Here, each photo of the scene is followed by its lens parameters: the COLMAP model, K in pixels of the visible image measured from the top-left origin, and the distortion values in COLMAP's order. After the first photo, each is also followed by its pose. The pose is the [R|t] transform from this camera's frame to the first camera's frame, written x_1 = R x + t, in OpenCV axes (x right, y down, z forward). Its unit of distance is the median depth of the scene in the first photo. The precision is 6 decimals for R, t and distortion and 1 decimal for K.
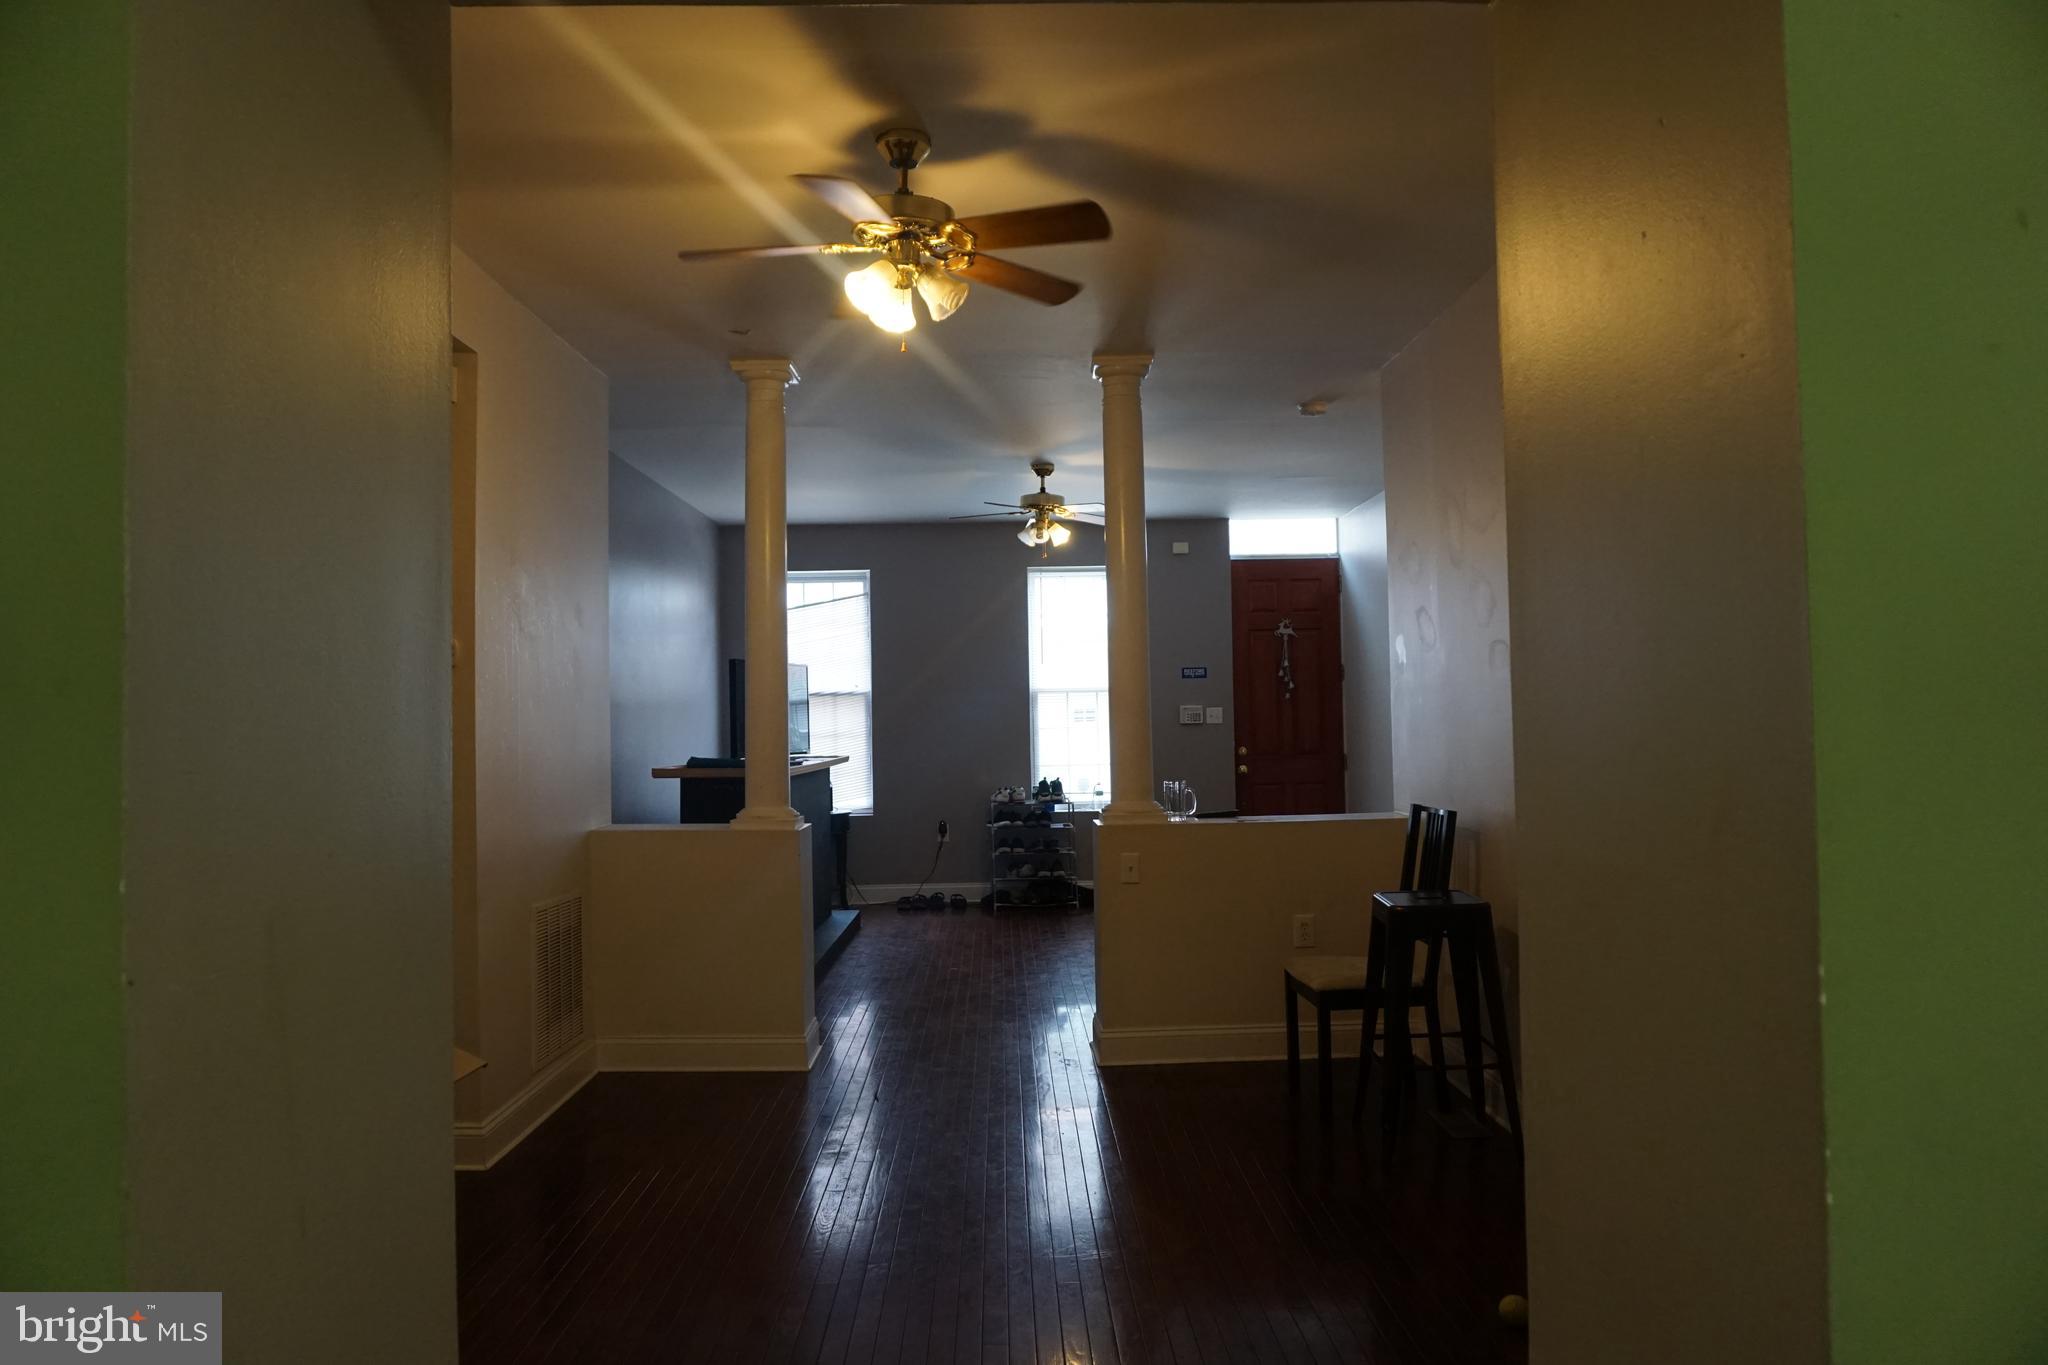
lens RADIAL K [[1359.7, 0, 1021.4], [0, 1359.7, 687.7], [0, 0, 1]] dist [-0.053689, 0.036676]
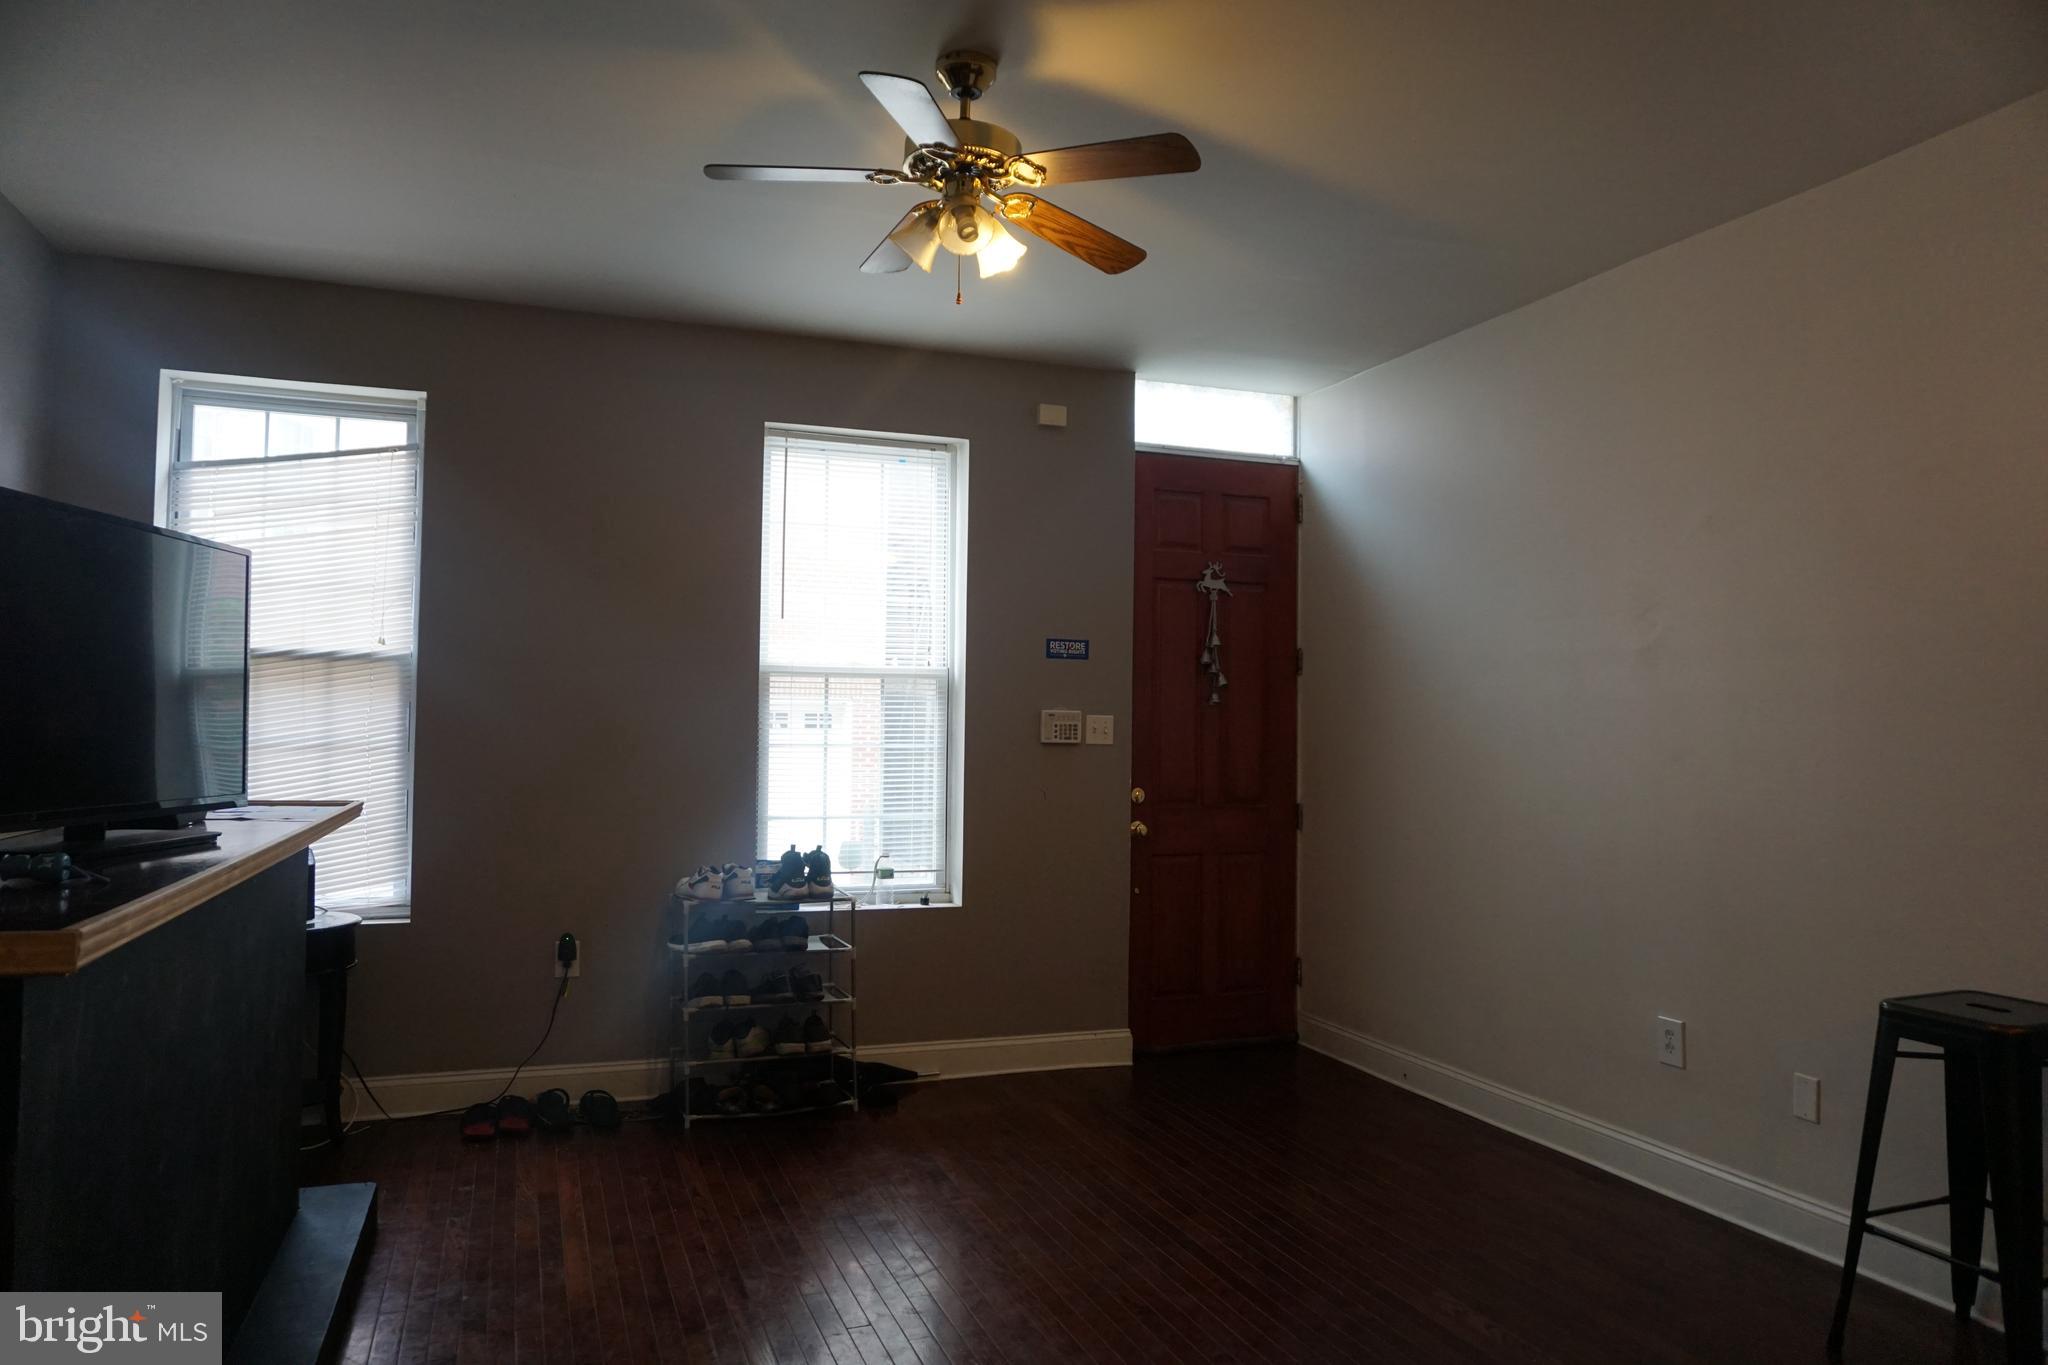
lens RADIAL K [[1359.7, 0, 1021.4], [0, 1359.7, 687.7], [0, 0, 1]] dist [-0.053689, 0.036676]
pose [[0.940456, 0.042121, 0.337295, -0.071579], [-0.046643, 0.998898, 0.005310, 0.002329], [-0.336700, -0.020726, 0.941384, 0.502625]]
